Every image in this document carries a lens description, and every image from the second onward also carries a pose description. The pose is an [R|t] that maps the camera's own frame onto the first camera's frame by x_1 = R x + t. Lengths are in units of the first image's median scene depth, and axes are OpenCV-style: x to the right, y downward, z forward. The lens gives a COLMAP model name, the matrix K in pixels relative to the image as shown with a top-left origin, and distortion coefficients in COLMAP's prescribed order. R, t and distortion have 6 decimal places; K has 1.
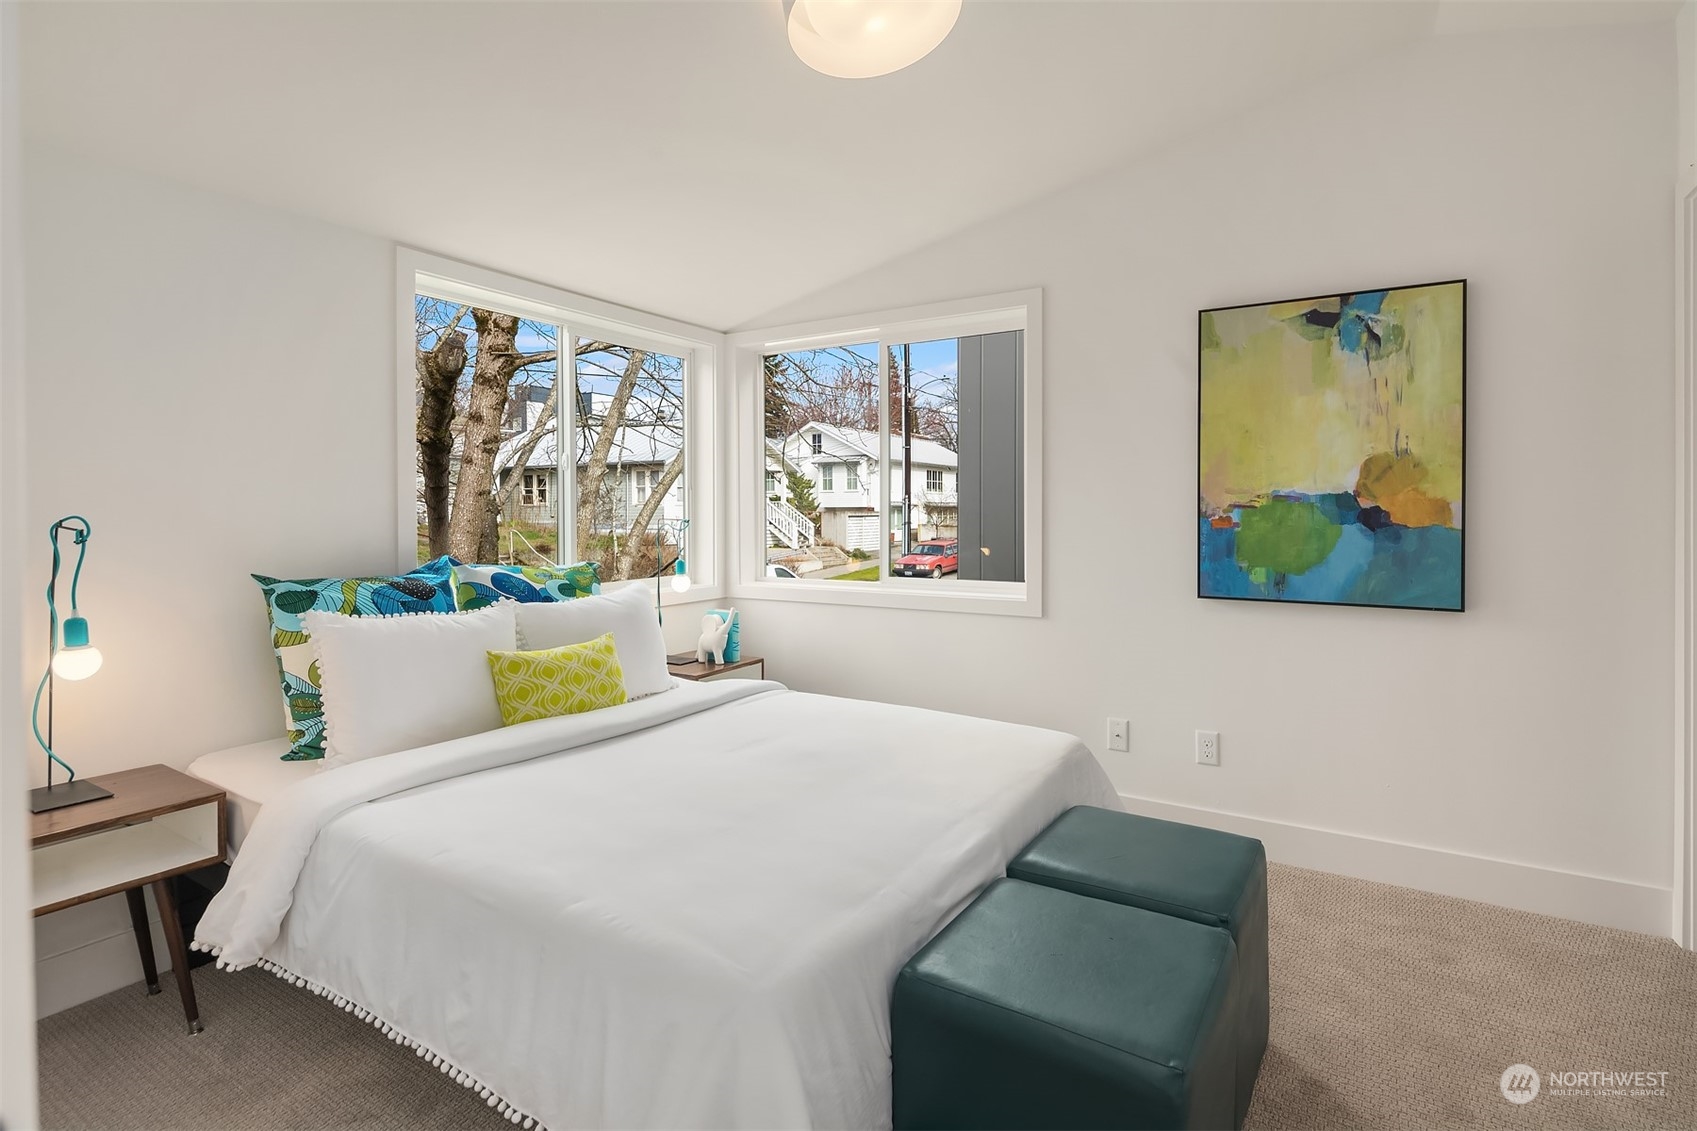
lens RADIAL K [[826.9, 0, 862.7], [0, 826.9, 528.8], [0, 0, 1]] dist [0.001853, -0.000070]
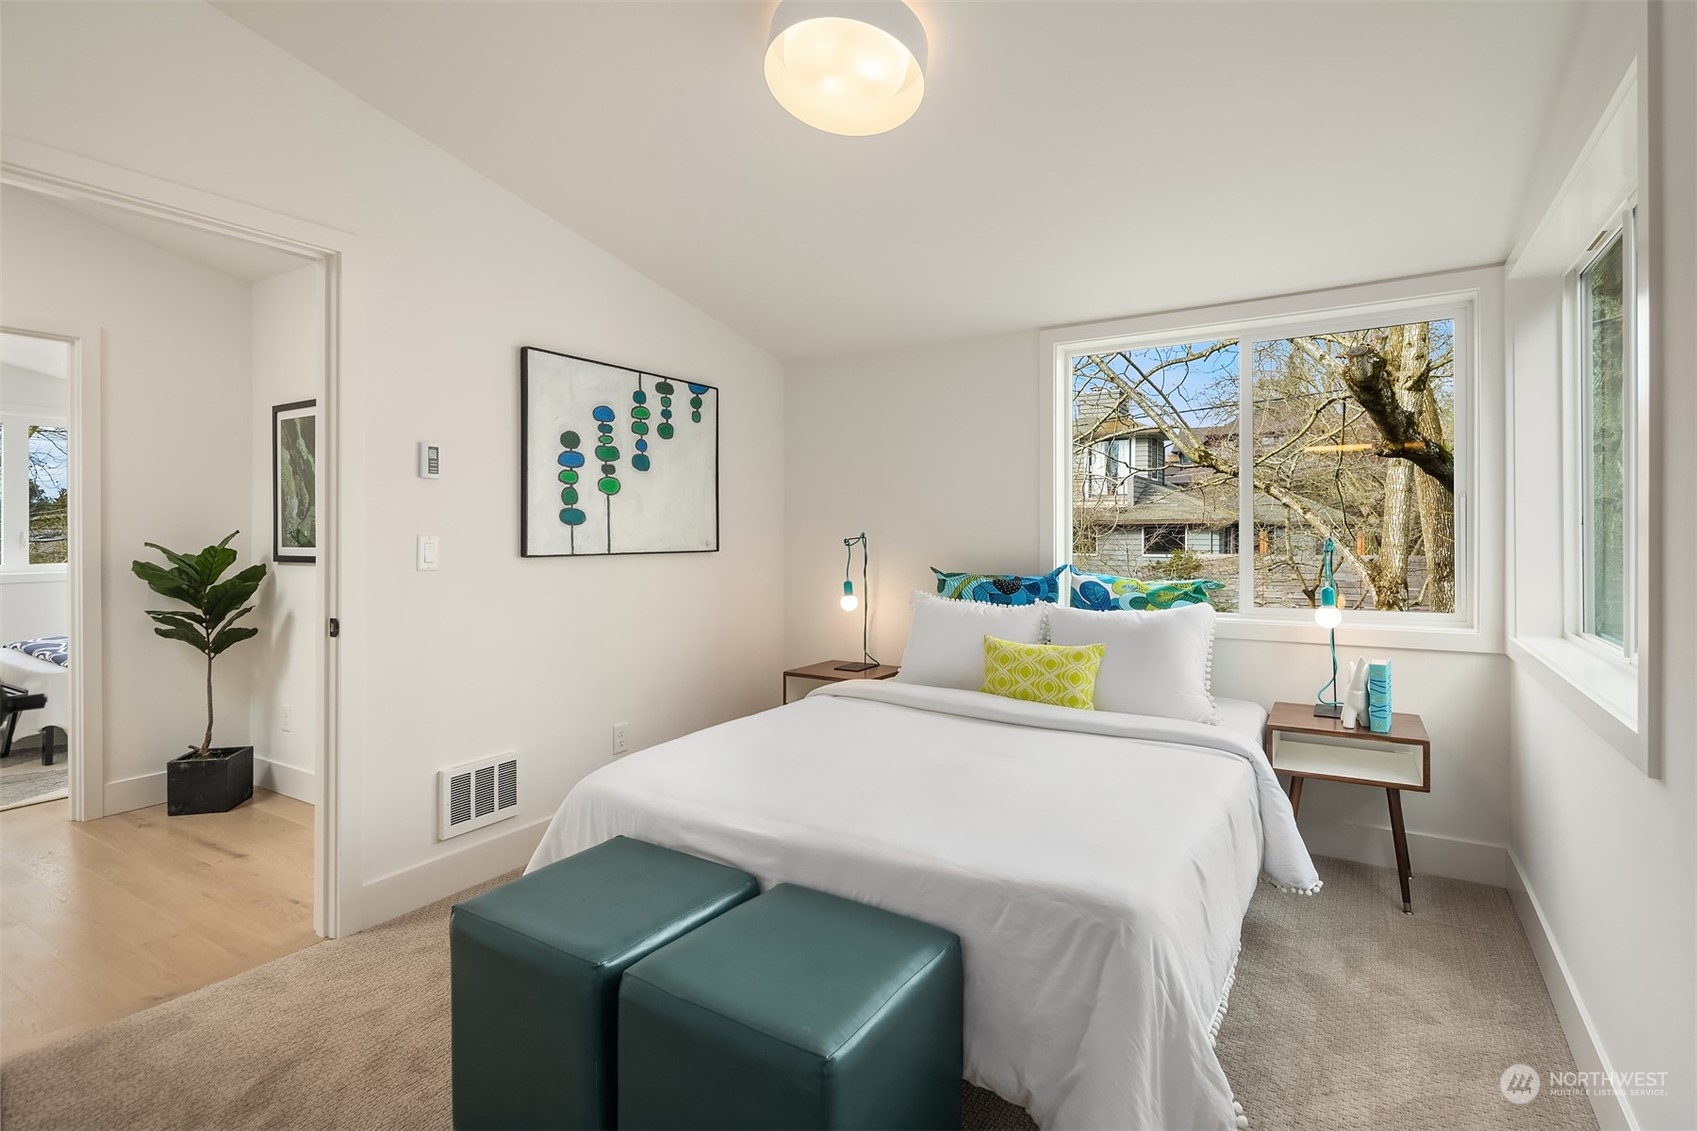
lens RADIAL K [[826.9, 0, 862.7], [0, 826.9, 528.8], [0, 0, 1]] dist [0.001853, -0.000070]
pose [[-0.011287, -0.002506, -0.999933, 0.840569], [-0.017272, 0.999848, -0.002311, -0.014591], [0.999787, 0.017245, -0.011328, 0.785740]]
